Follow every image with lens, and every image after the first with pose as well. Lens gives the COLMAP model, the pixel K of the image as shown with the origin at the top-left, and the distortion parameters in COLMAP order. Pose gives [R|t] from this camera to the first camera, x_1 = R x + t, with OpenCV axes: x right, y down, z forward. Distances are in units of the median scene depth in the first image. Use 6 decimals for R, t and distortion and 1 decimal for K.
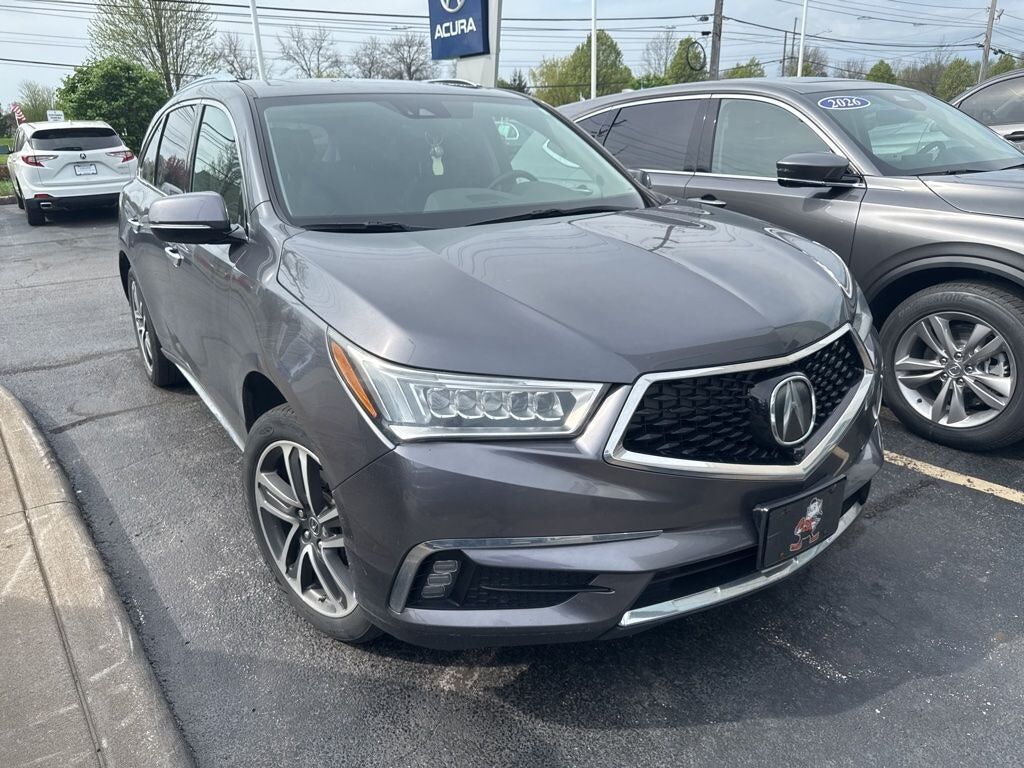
lens RADIAL K [[747.5, 0, 512.0], [0, 747.5, 388.3], [0, 0, 1]] dist [0.057762, -0.000204]
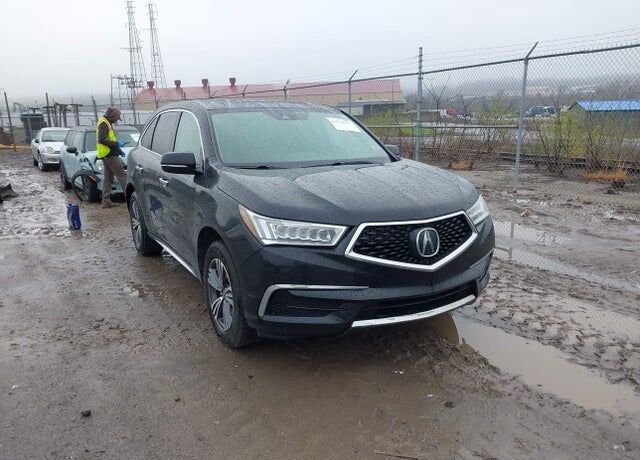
lens RADIAL K [[506.6, 0, 318.8], [0, 506.6, 231.0], [0, 0, 1]] dist [0.011314, 0.001396]
pose [[0.997903, 0.023956, -0.060137, 0.129720], [-0.030527, 0.993368, -0.110850, 0.197216], [0.057083, 0.112454, 0.992016, -0.681405]]
